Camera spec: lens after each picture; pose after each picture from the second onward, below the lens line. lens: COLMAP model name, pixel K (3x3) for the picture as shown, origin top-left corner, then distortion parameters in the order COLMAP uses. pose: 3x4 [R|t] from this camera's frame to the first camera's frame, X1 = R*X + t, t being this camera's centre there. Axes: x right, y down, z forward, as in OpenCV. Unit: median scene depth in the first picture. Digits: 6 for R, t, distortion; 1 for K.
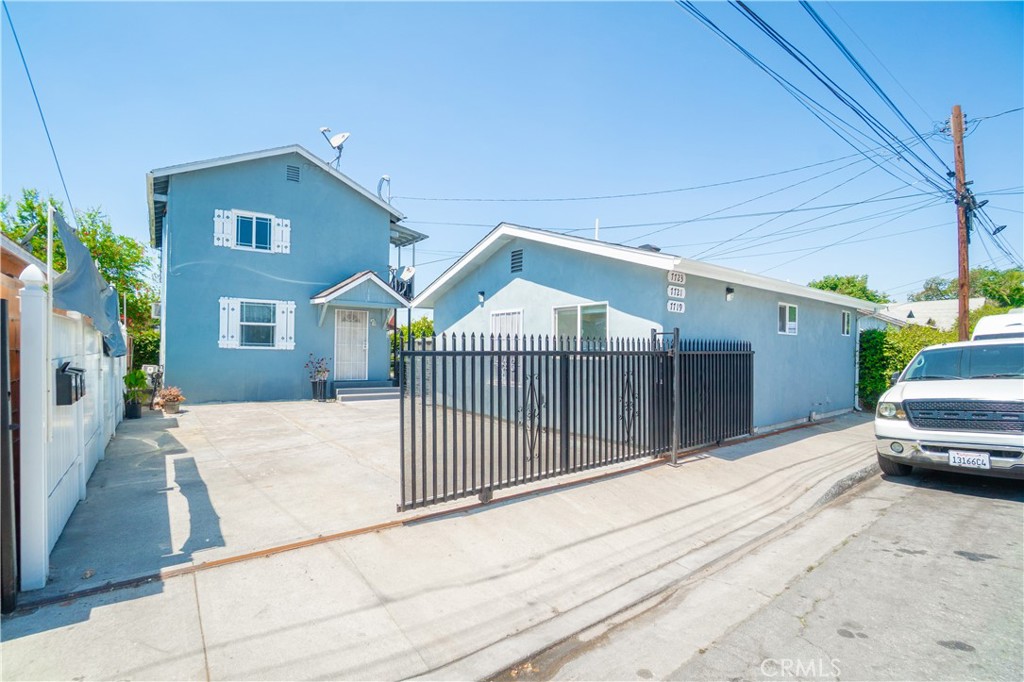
lens RADIAL K [[454.8, 0, 510.8], [0, 454.8, 341.9], [0, 0, 1]] dist [-0.006848, -0.001516]
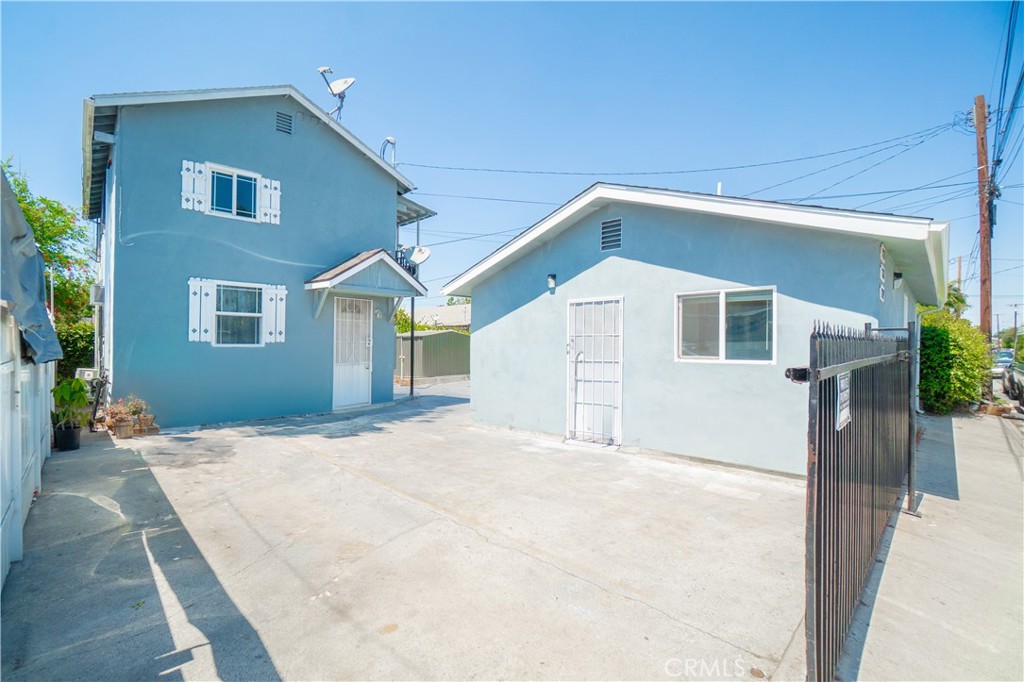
lens RADIAL K [[457.9, 0, 512.7], [0, 457.9, 338.7], [0, 0, 1]] dist [-0.012419, 0.005604]
pose [[0.995312, 0.002434, 0.096684, -0.167875], [-0.002928, 0.999983, 0.004964, -0.003261], [-0.096670, -0.005223, 0.995303, 0.182009]]
